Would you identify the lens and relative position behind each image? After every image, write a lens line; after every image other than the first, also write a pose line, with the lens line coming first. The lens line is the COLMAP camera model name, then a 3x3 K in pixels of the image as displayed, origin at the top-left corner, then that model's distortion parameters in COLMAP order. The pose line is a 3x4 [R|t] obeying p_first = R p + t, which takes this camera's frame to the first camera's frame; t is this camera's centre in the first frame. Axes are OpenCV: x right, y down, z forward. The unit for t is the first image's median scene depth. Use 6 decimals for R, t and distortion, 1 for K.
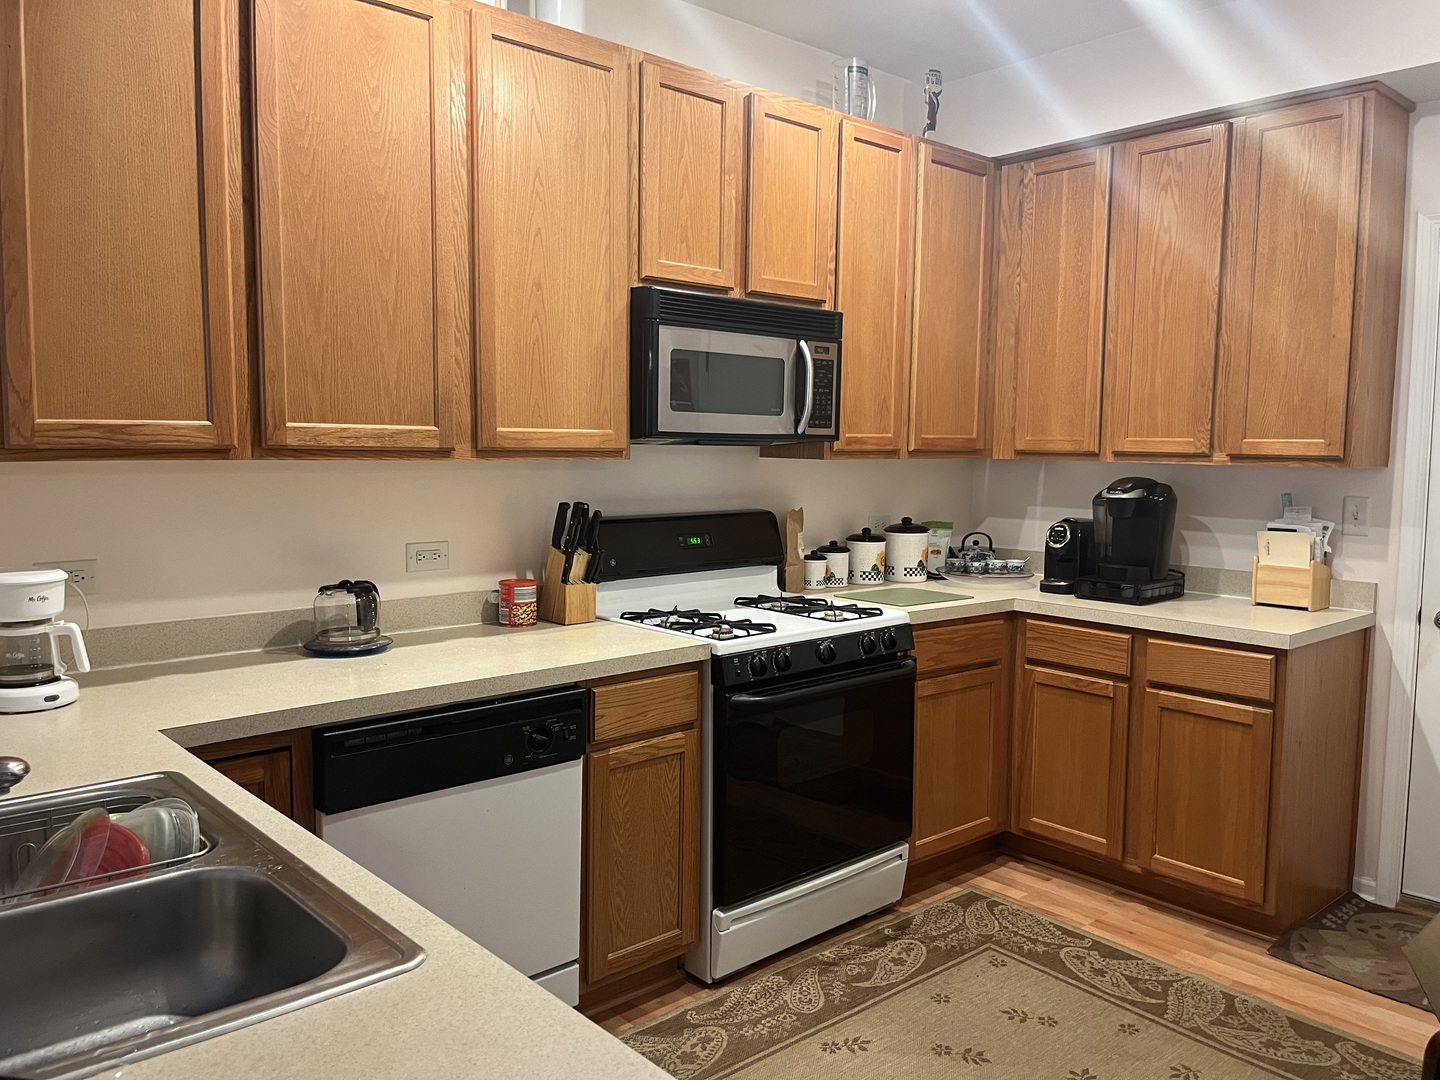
lens RADIAL K [[1092.2, 0, 750.7], [0, 1092.2, 543.4], [0, 0, 1]] dist [0.047090, -0.081624]
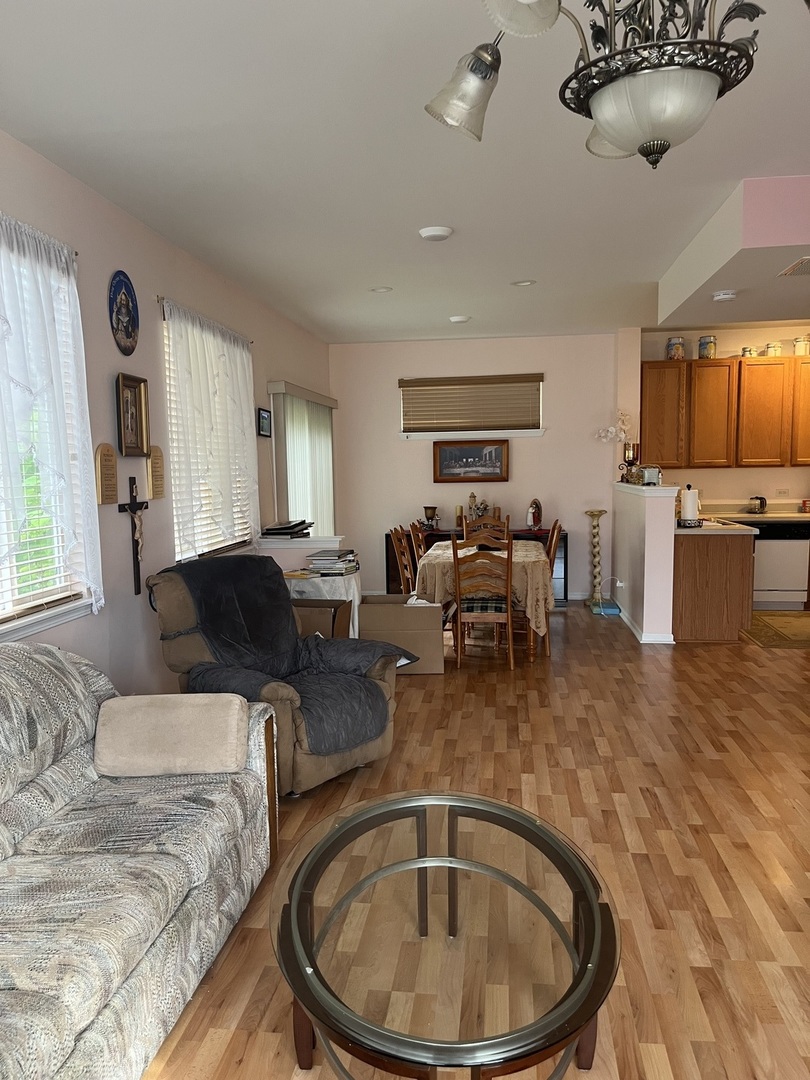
lens RADIAL K [[819.2, 0, 400.1], [0, 819.2, 549.0], [0, 0, 1]] dist [0.047090, -0.081624]
pose [[0.647918, 0.060820, -0.759278, 1.053874], [-0.047040, 0.998099, 0.039809, 0.157593], [0.760256, 0.009923, 0.649548, -1.905774]]
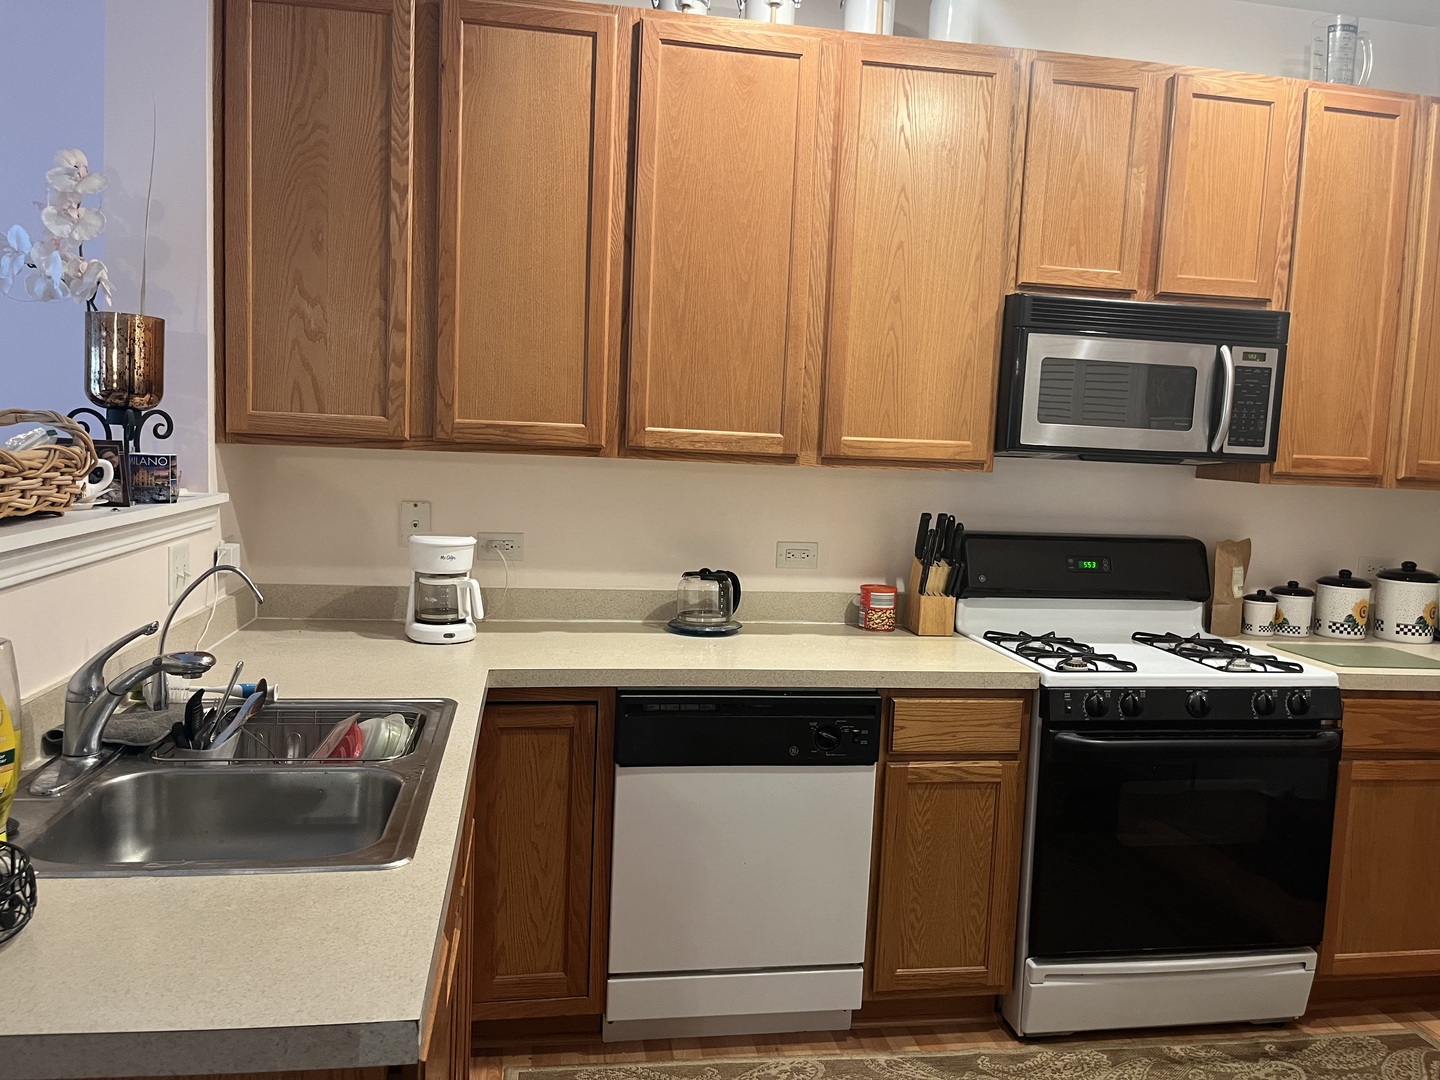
lens RADIAL K [[1092.2, 0, 725.4], [0, 1092.2, 537.8], [0, 0, 1]] dist [0.047090, -0.081624]
pose [[0.837552, 0.073055, -0.541452, 0.230354], [-0.083654, 0.996482, 0.005048, -0.004889], [0.539916, 0.041066, 0.840717, 0.063124]]
